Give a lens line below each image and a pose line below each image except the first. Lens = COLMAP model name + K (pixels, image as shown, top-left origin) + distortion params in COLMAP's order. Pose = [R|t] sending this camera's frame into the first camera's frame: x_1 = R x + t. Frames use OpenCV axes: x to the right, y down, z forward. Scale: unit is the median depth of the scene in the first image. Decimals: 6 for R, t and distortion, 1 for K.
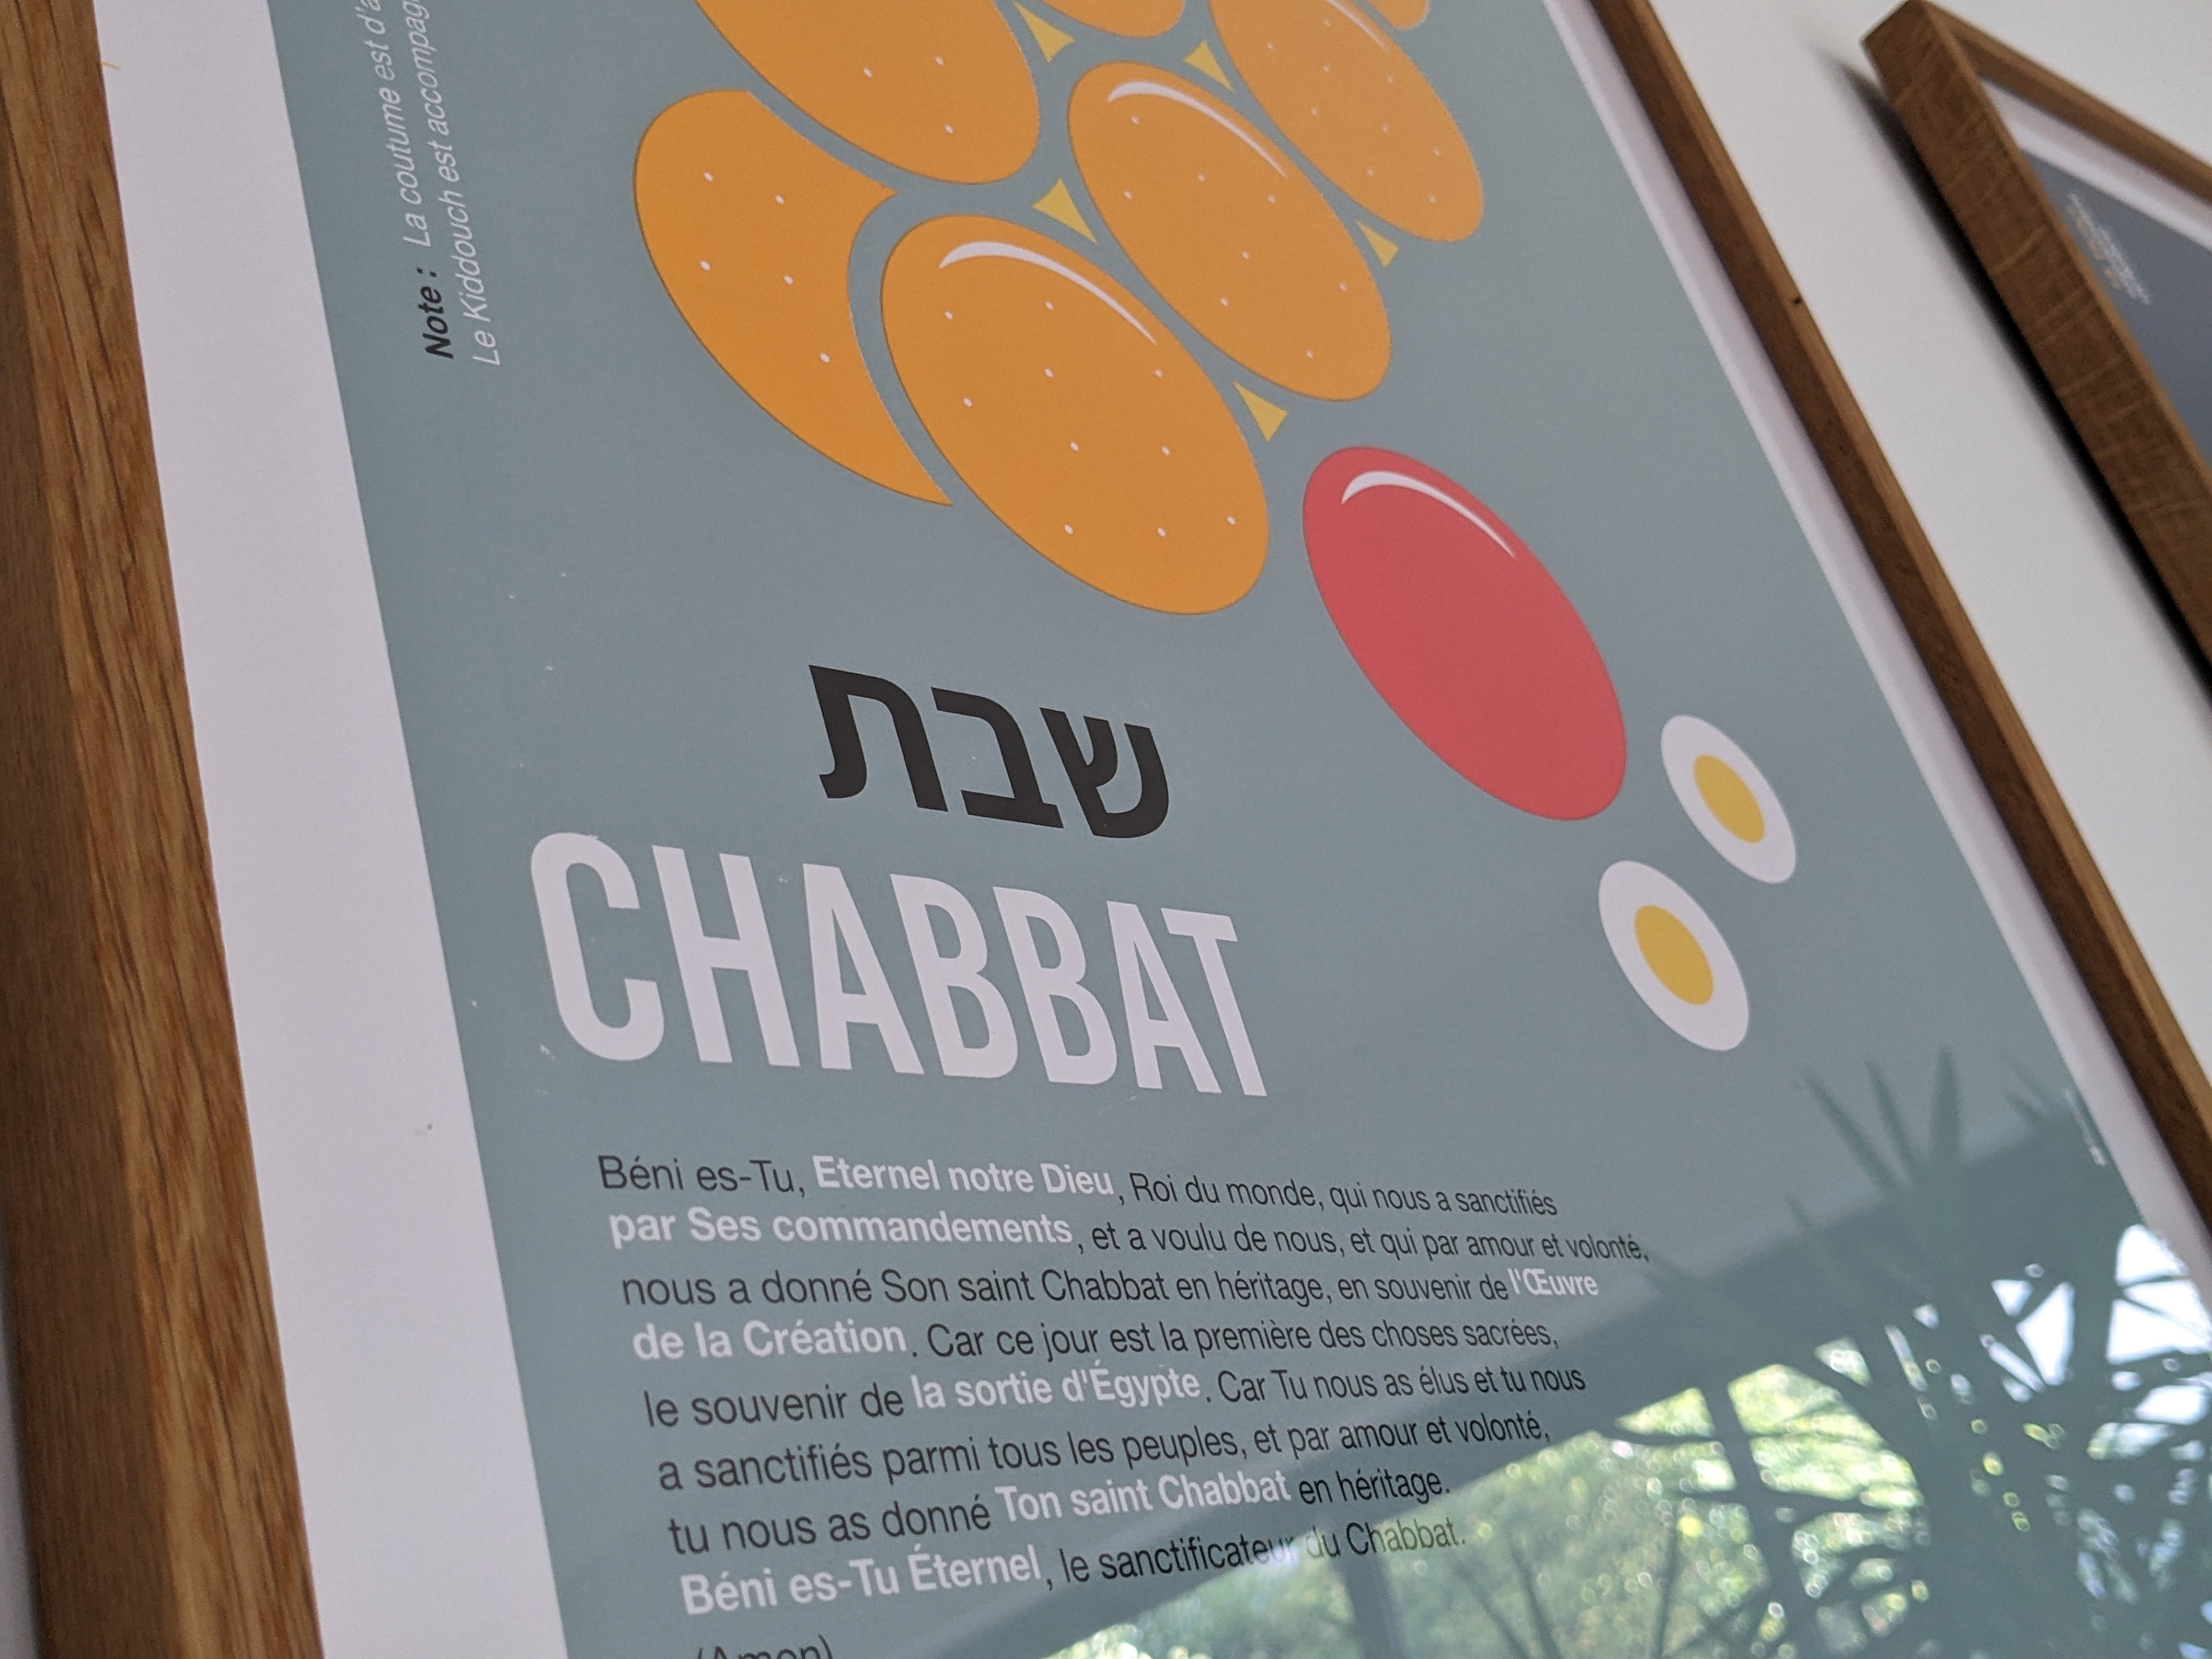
lens RADIAL K [[1920.4, 0, 1106.0], [0, 1920.4, 829.5], [0, 0, 1]] dist [0.054607, -0.003904]
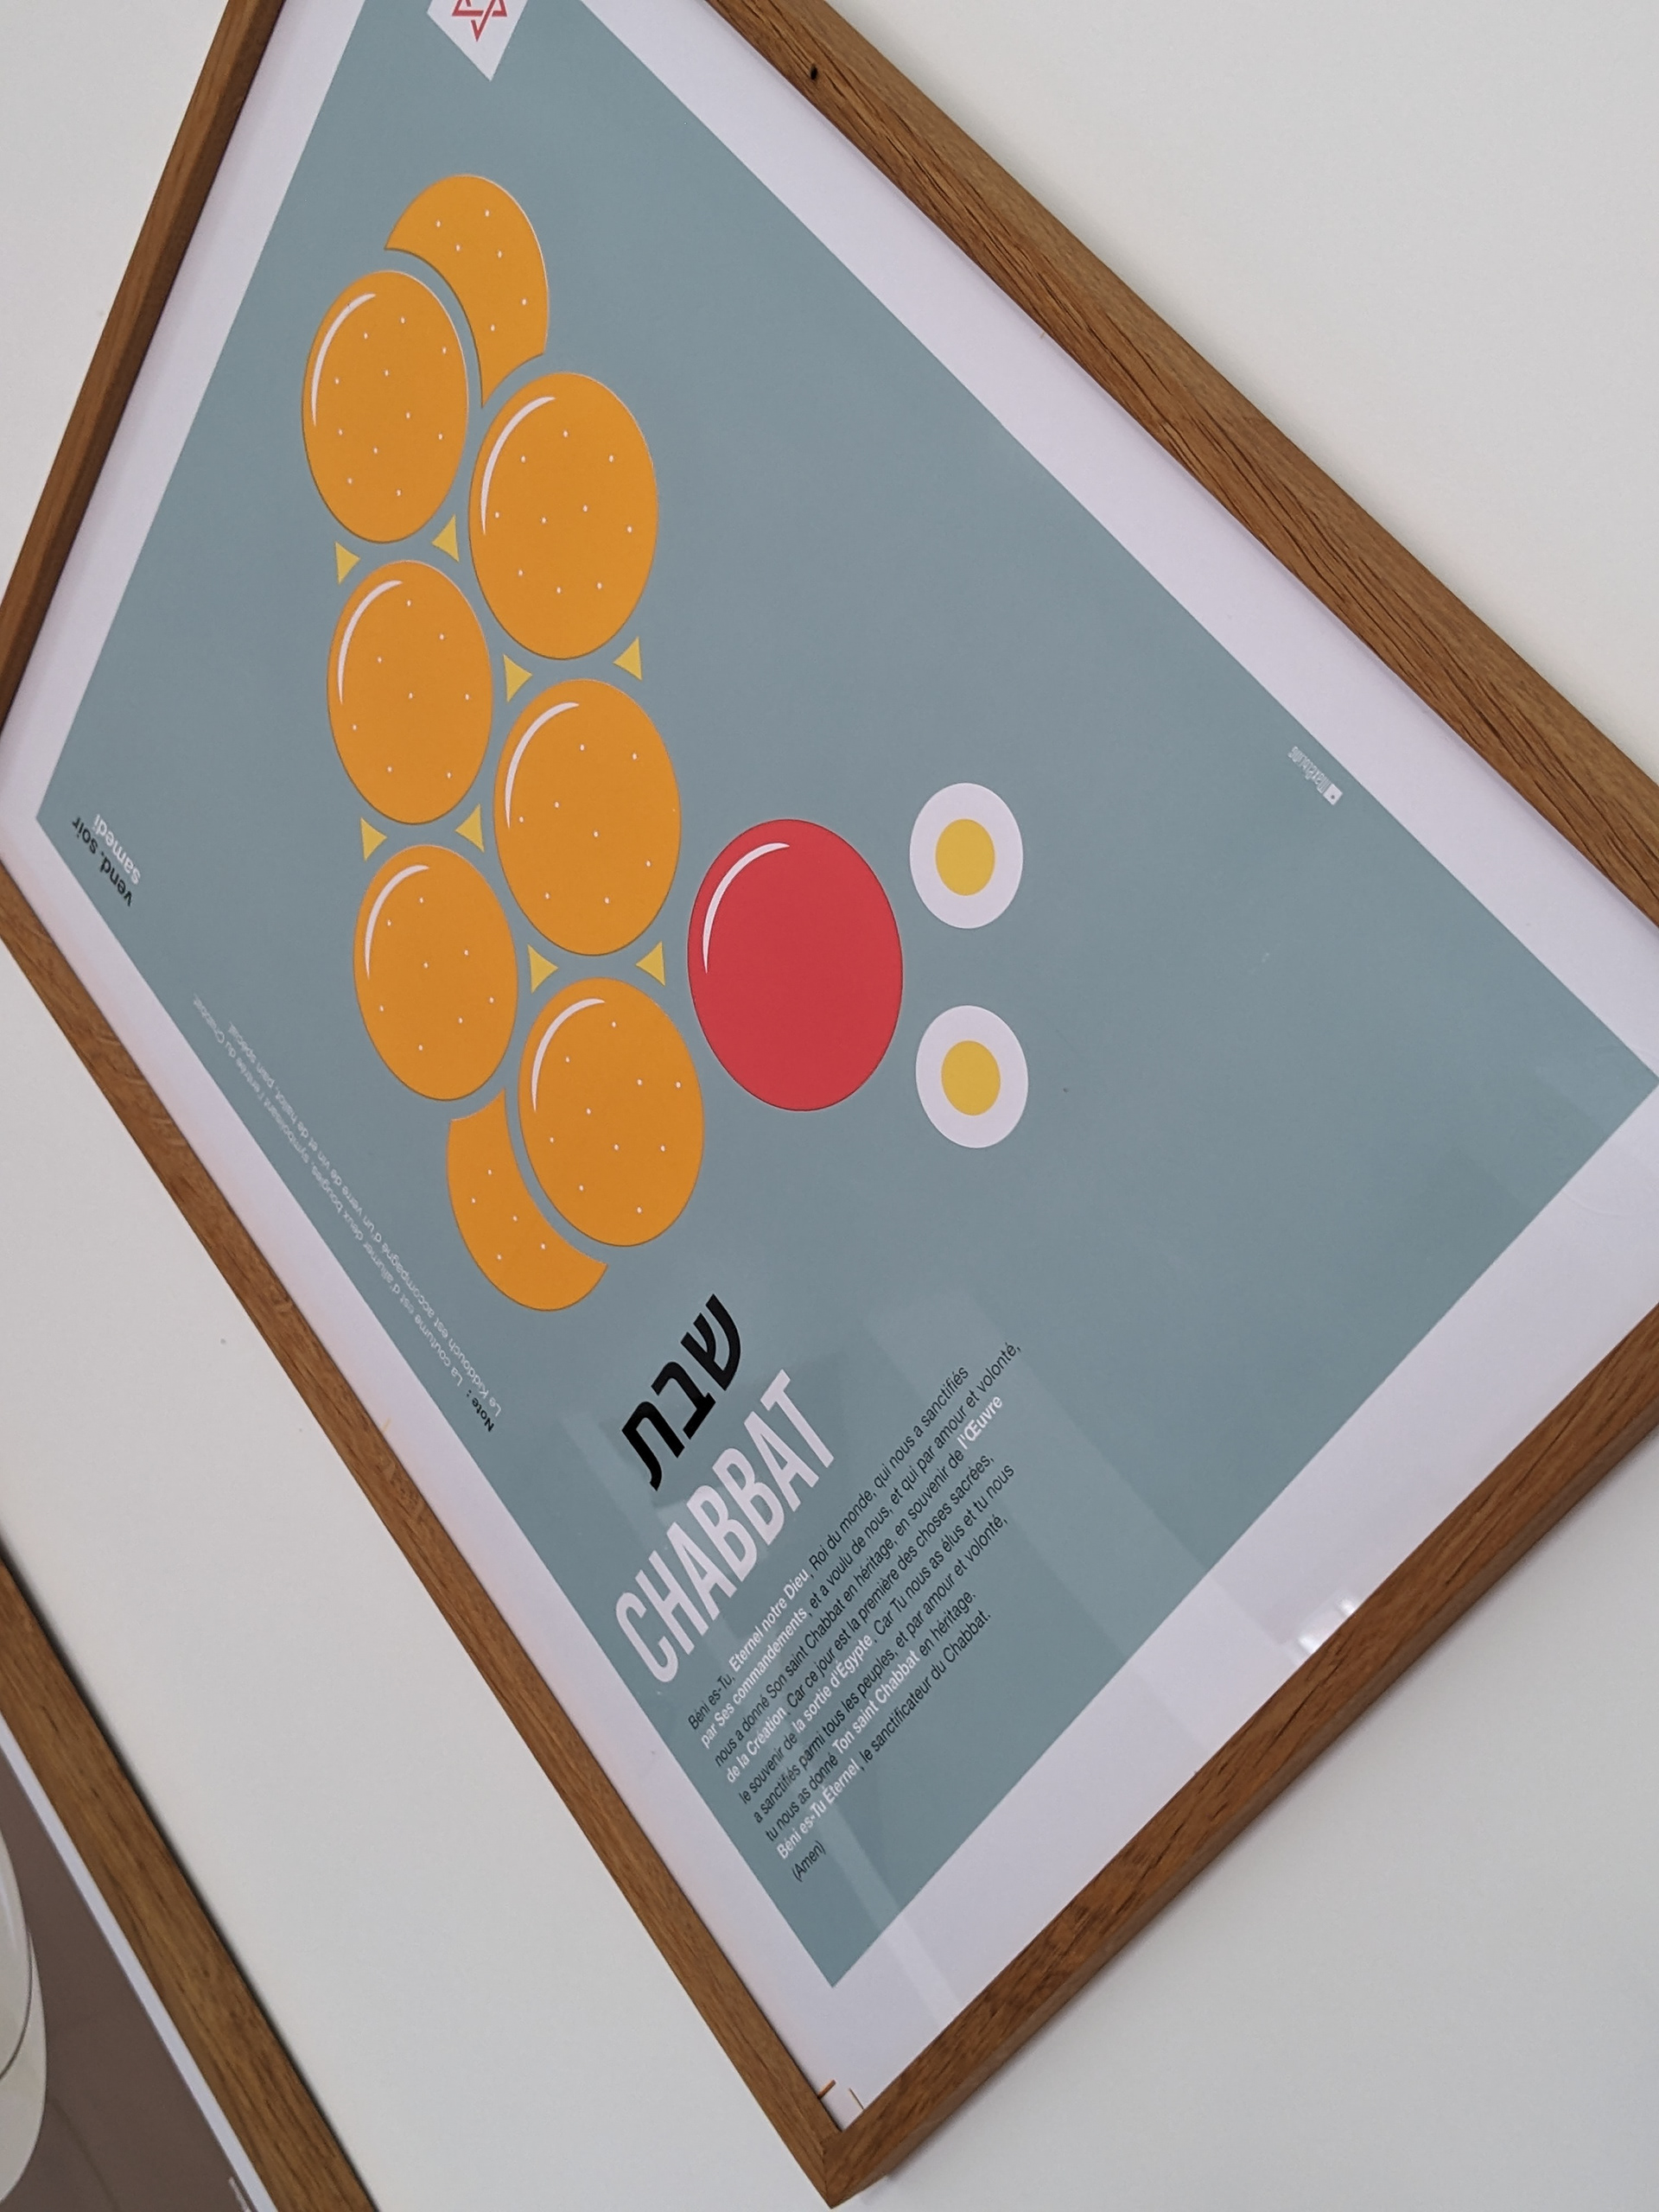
lens RADIAL K [[1737.3, 0, 829.5], [0, 1737.3, 1106.0], [0, 0, 1]] dist [-0.000922, -0.000166]
pose [[0.190331, -0.543825, -0.817330, 1.892207], [0.873371, 0.474002, -0.112004, 0.182568], [0.448327, -0.692515, 0.565178, 0.299598]]
